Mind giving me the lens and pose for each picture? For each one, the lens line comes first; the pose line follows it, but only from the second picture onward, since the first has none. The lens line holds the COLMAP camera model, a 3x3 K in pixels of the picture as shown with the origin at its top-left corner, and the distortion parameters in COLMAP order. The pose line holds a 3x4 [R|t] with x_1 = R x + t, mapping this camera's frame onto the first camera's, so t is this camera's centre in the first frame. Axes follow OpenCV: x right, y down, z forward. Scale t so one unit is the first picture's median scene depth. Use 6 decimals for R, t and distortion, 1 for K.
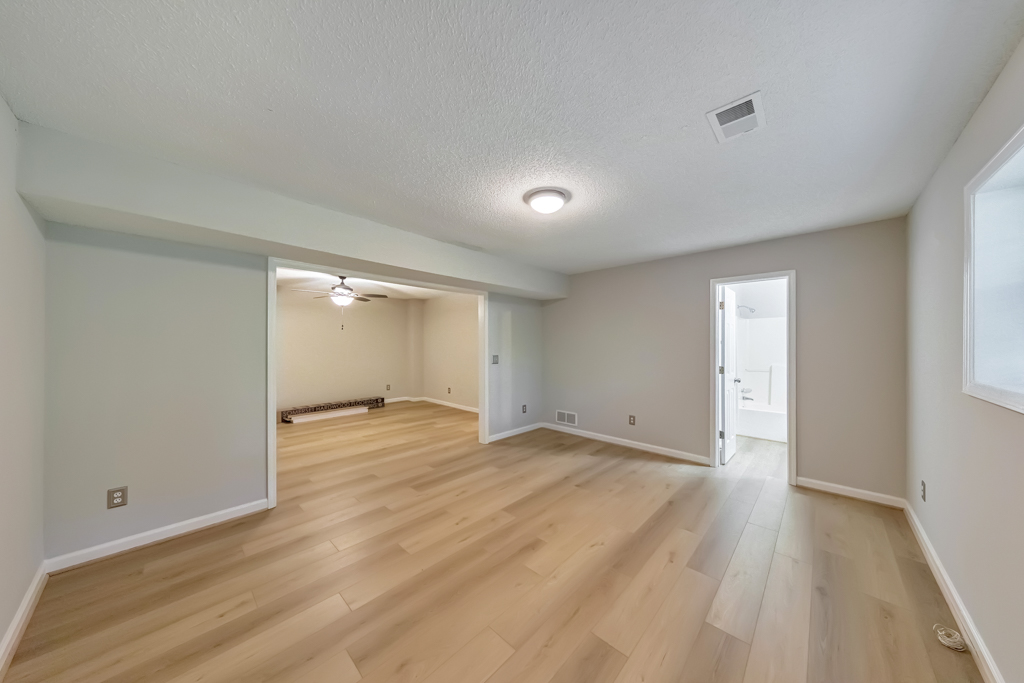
lens RADIAL K [[326.7, 0, 511.3], [0, 326.7, 341.3], [0, 0, 1]] dist [0.003759, -0.000097]
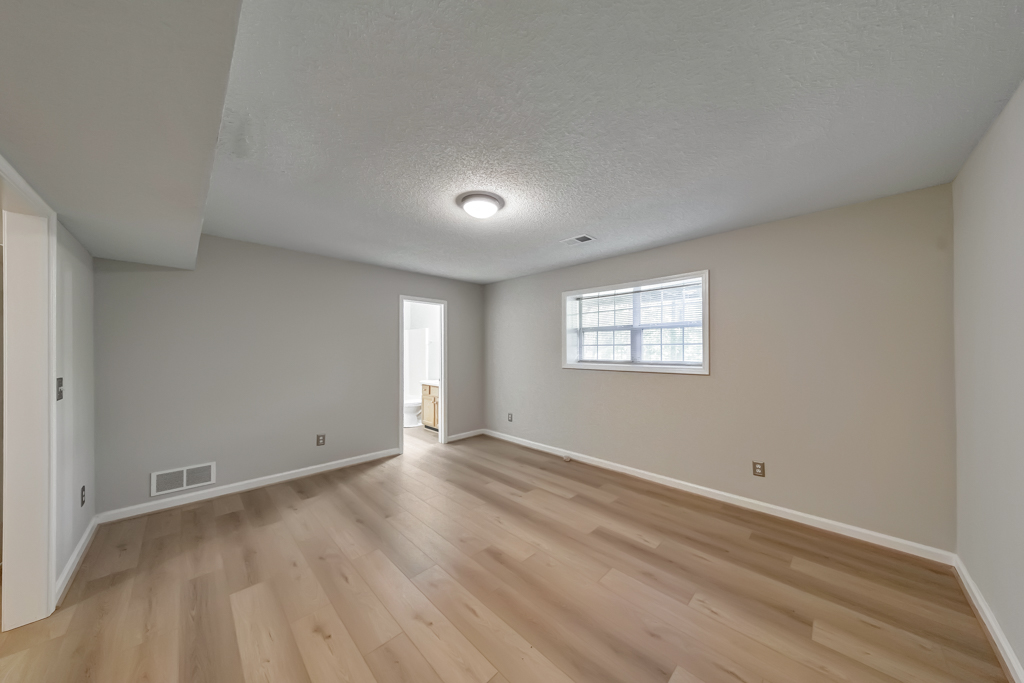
lens RADIAL K [[326.7, 0, 526.4], [0, 326.7, 345.0], [0, 0, 1]] dist [0.003759, -0.000097]
pose [[0.013740, 0.007718, 0.999876, -0.529810], [-0.003838, 0.999963, -0.007666, 0.000304], [-0.999898, -0.003732, 0.013769, 0.511451]]
